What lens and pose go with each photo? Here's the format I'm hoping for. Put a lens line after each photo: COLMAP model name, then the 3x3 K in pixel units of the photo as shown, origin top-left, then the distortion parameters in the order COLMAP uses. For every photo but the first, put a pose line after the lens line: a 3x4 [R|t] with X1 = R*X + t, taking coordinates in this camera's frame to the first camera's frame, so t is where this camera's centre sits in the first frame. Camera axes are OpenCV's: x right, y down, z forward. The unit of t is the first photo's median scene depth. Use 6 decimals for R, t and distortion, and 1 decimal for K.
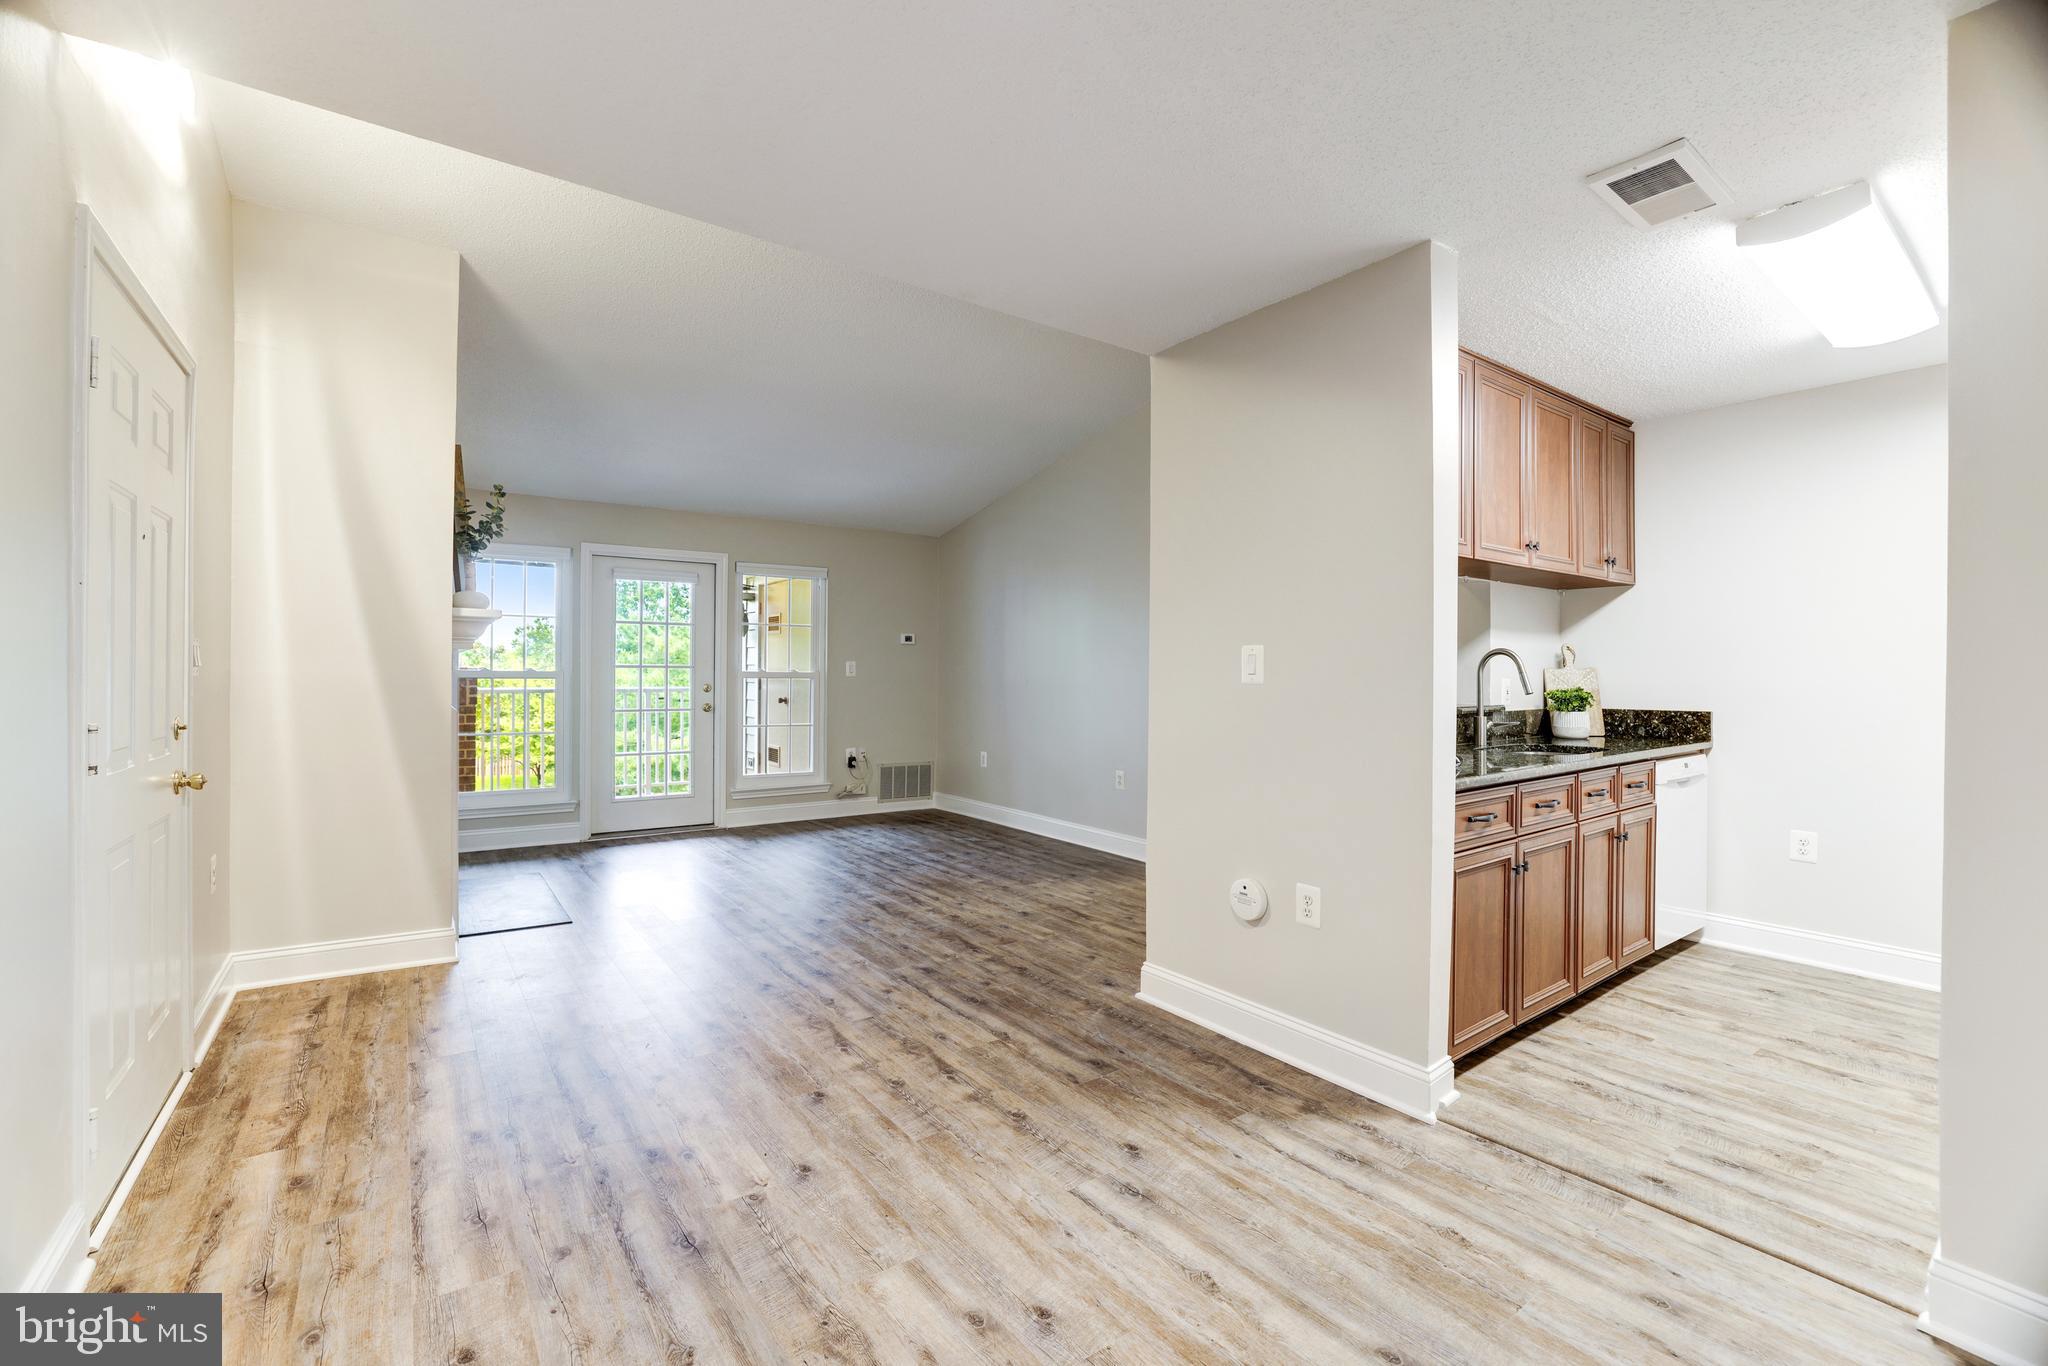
lens RADIAL K [[849.6, 0, 1027.0], [0, 849.6, 688.1], [0, 0, 1]] dist [0.018643, 0.001854]
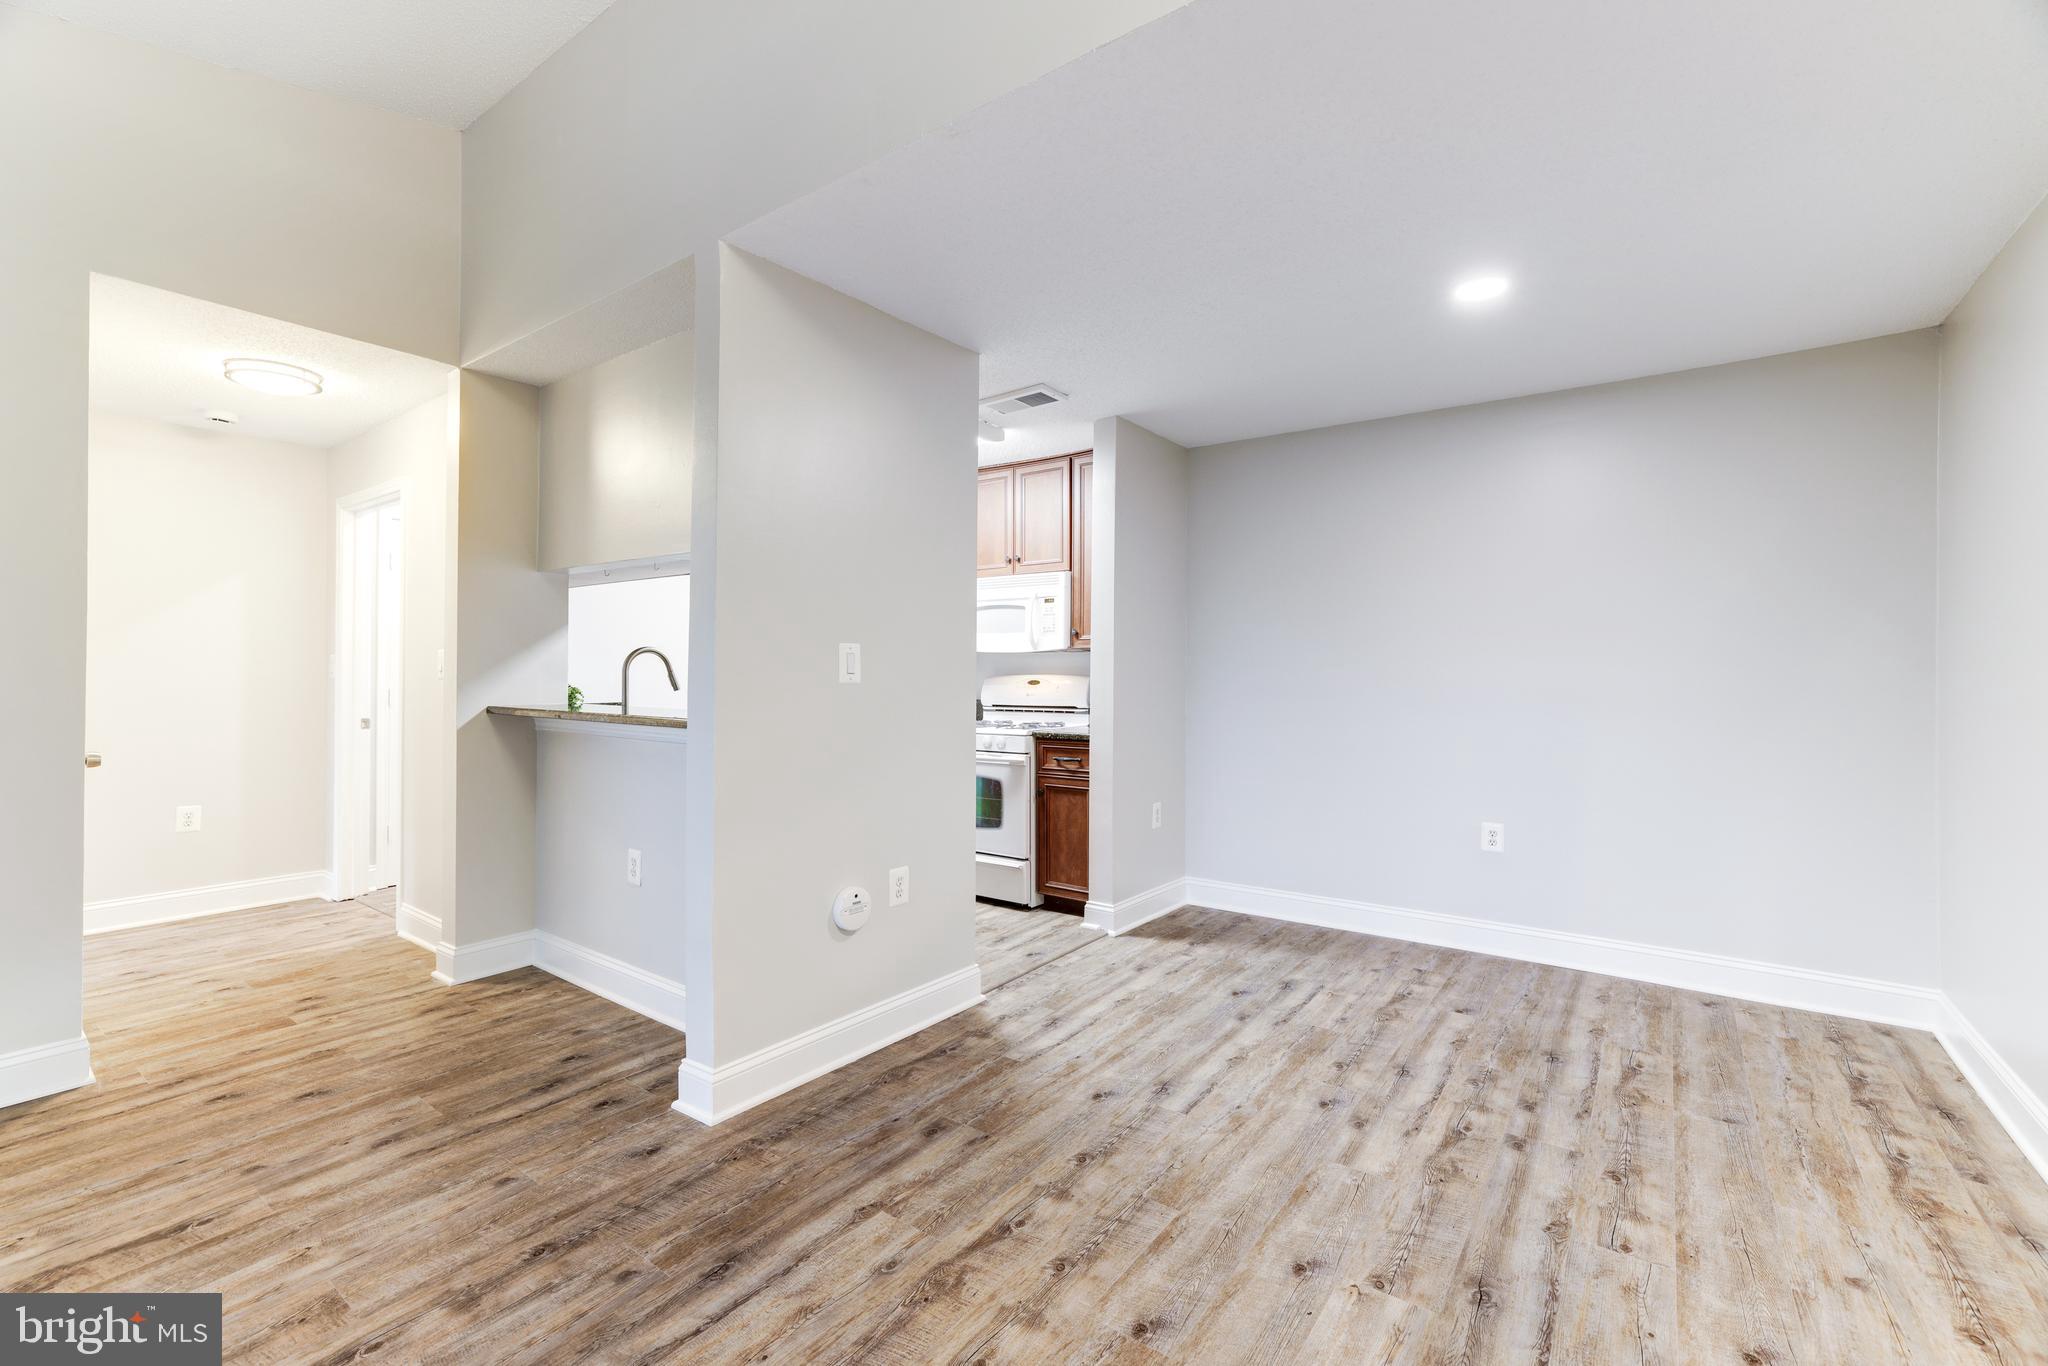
lens RADIAL K [[849.6, 0, 1025.3], [0, 849.6, 671.7], [0, 0, 1]] dist [0.018643, 0.001854]
pose [[-0.283465, 0.015474, 0.958858, -0.868990], [0.002412, 0.999878, -0.015423, -0.003876], [-0.958979, -0.002060, -0.283468, 1.308844]]
